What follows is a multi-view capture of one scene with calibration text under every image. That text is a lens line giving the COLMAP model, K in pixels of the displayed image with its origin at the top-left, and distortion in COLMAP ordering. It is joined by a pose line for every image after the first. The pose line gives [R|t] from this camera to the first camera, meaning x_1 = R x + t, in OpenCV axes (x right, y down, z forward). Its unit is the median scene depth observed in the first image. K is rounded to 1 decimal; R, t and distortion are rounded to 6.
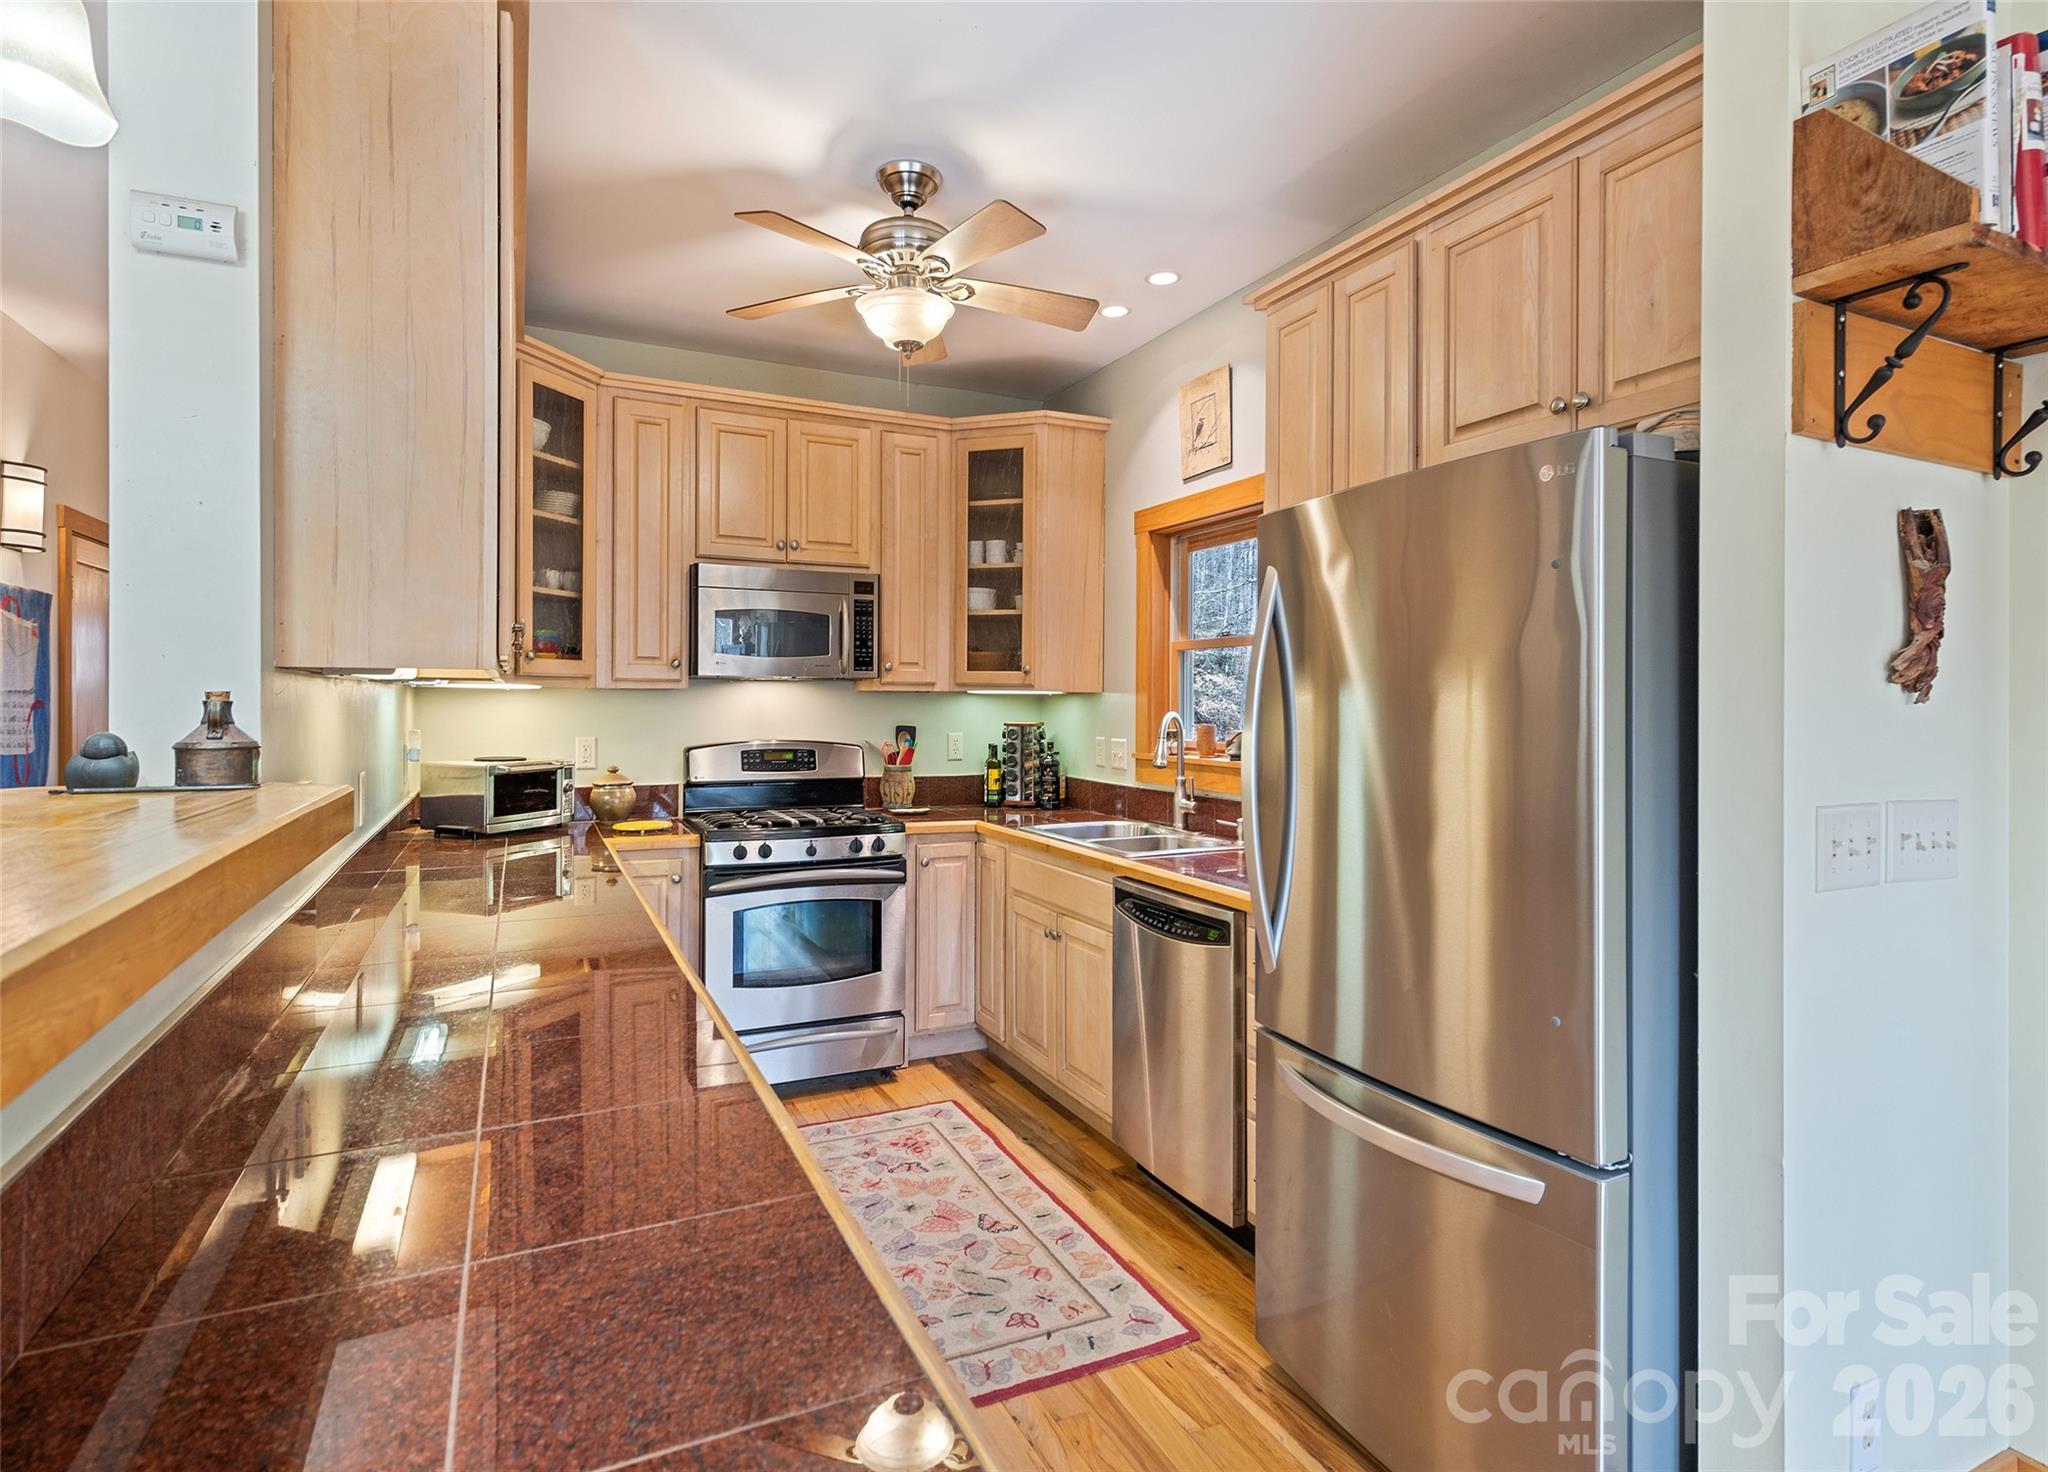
lens RADIAL K [[1034.2, 0, 1002.5], [0, 1034.2, 707.5], [0, 0, 1]] dist [0.009007, -0.003738]
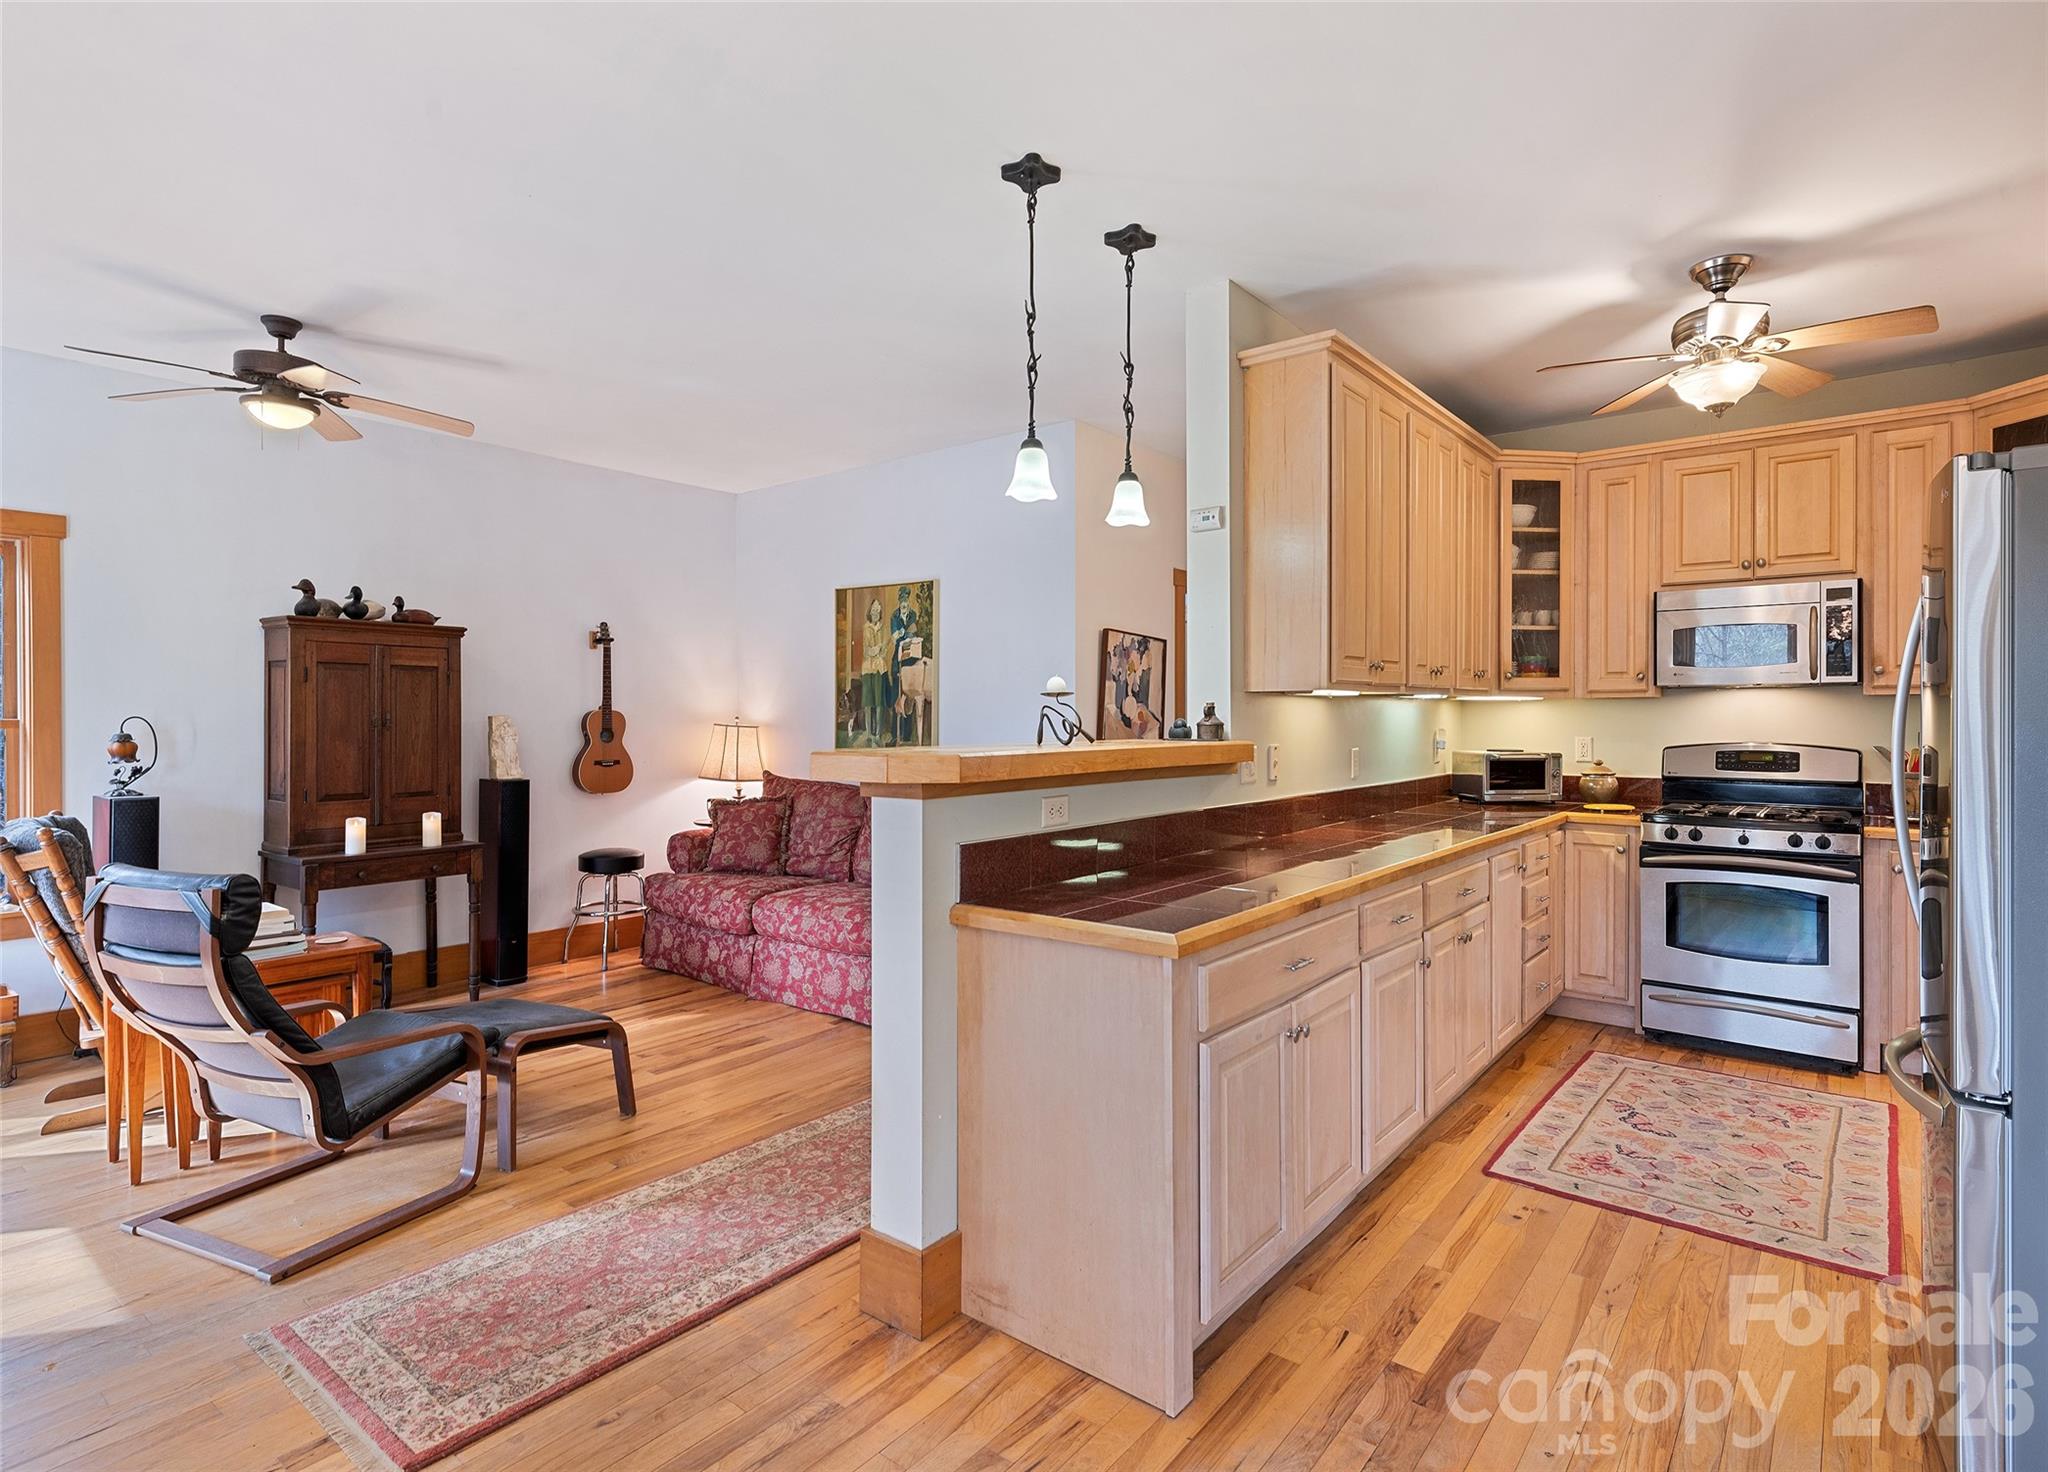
lens RADIAL K [[1034.2, 0, 1034.9], [0, 1034.2, 715.5], [0, 0, 1]] dist [0.009007, -0.003738]
pose [[0.446447, -0.004093, -0.894800, 0.467576], [-0.000902, 0.999987, -0.005024, 0.010491], [0.894809, 0.003050, 0.446438, -0.182158]]
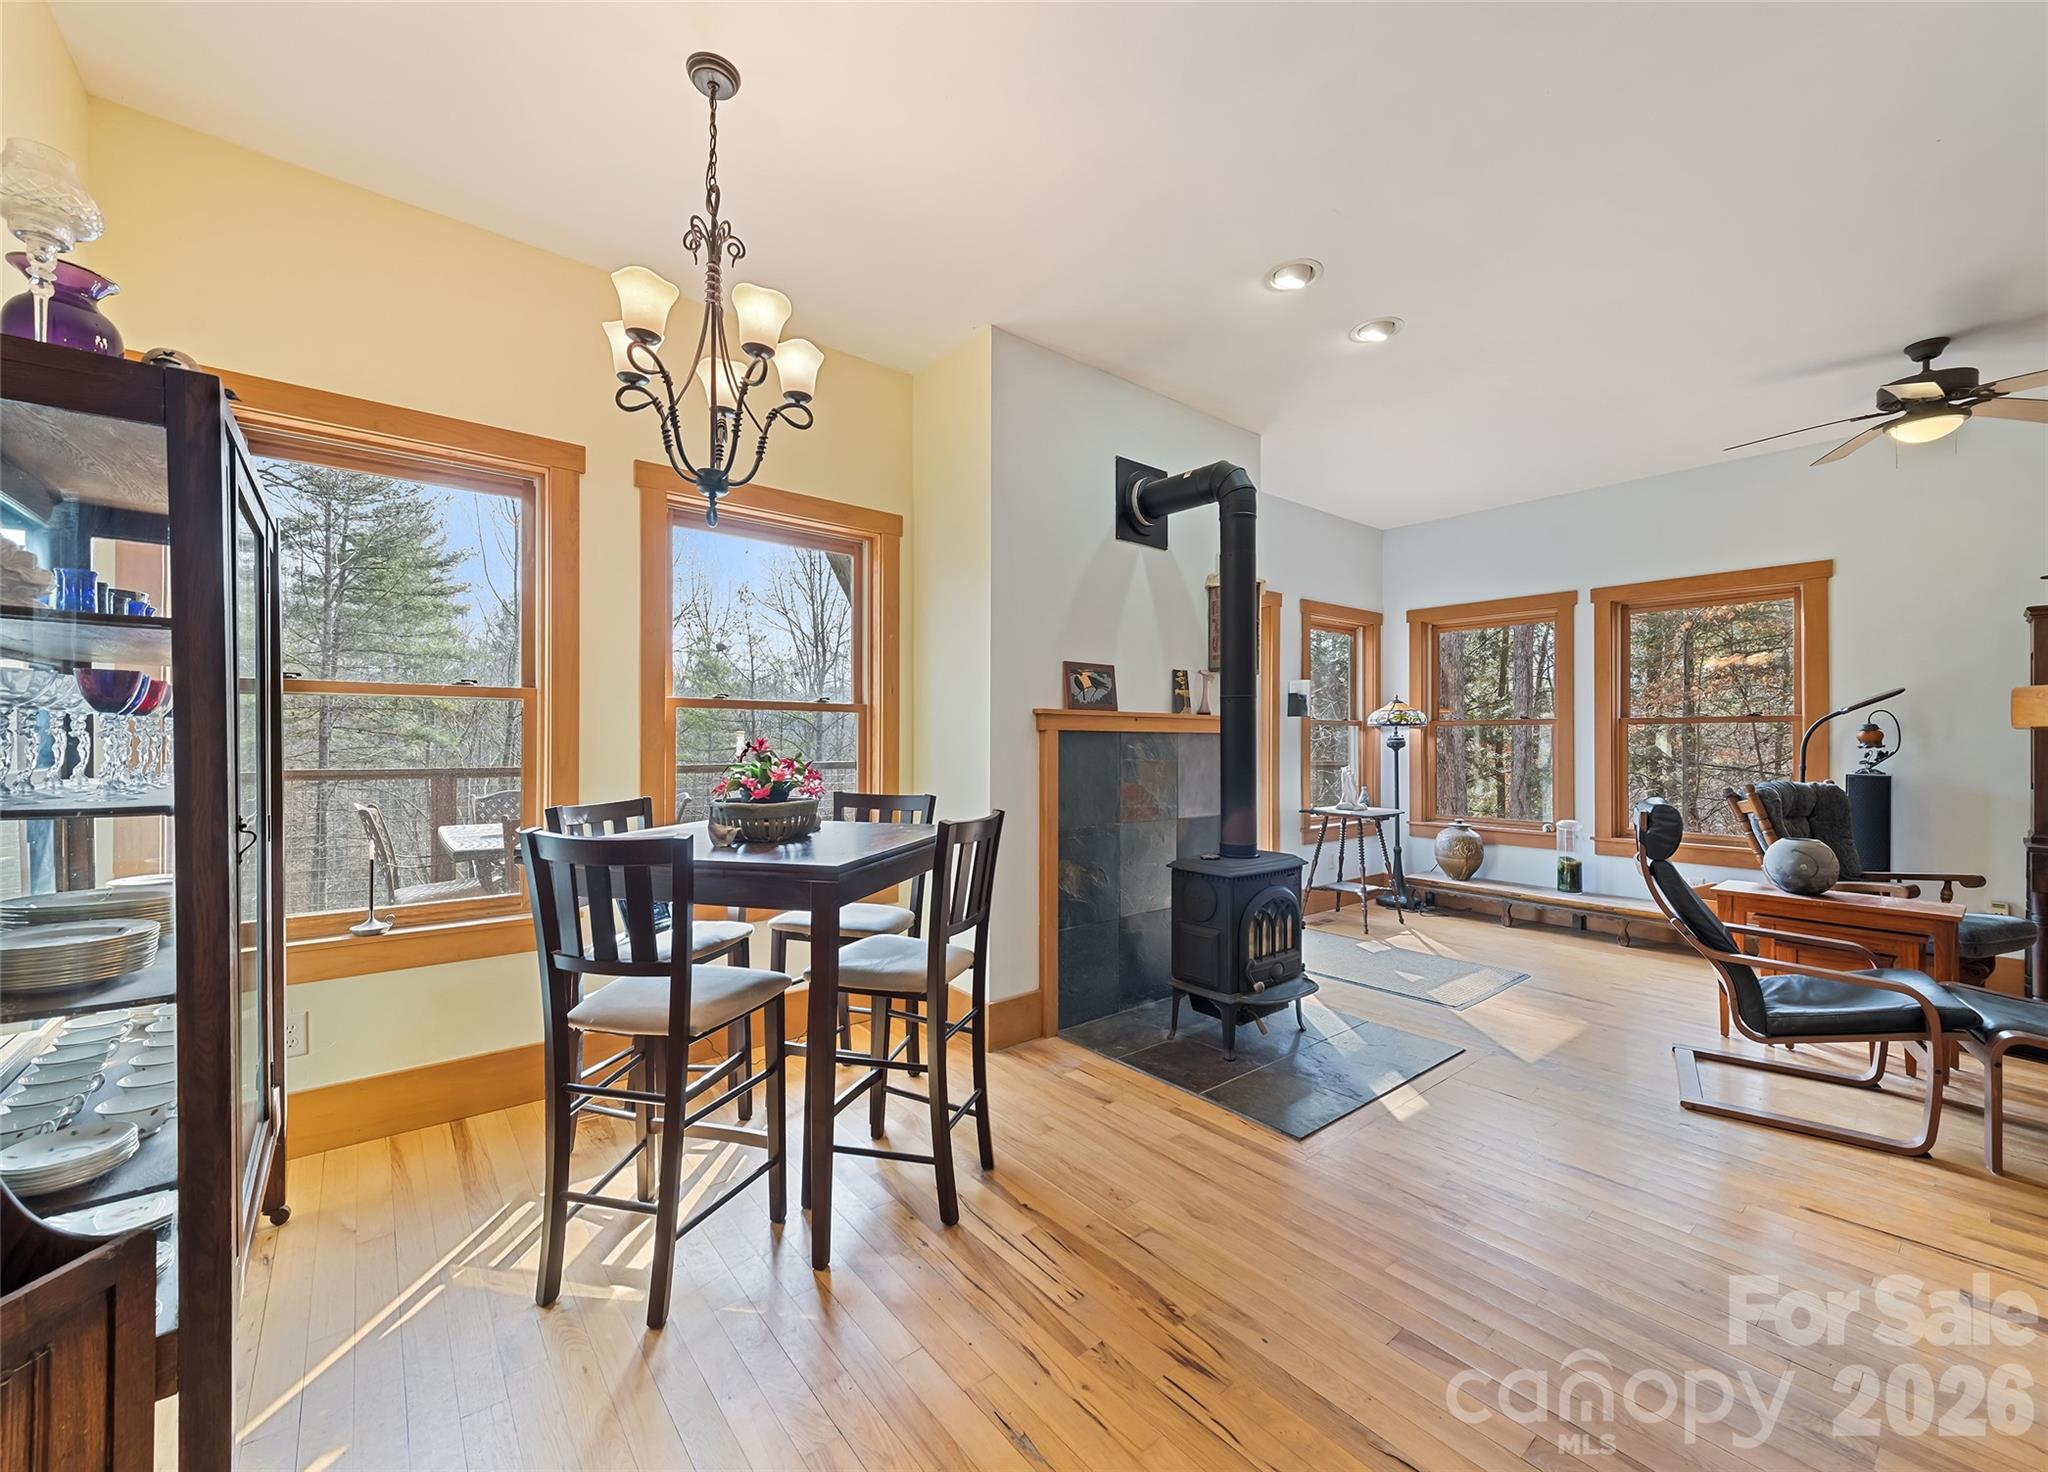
lens RADIAL K [[809.5, 0, 1013.2], [0, 809.5, 731.5], [0, 0, 1]] dist [0.010685, -0.003278]
pose [[-0.973195, -0.009368, -0.229793, 0.389418], [-0.007798, 0.999940, -0.007739, 0.053488], [0.229851, -0.005740, -0.973209, 0.246849]]
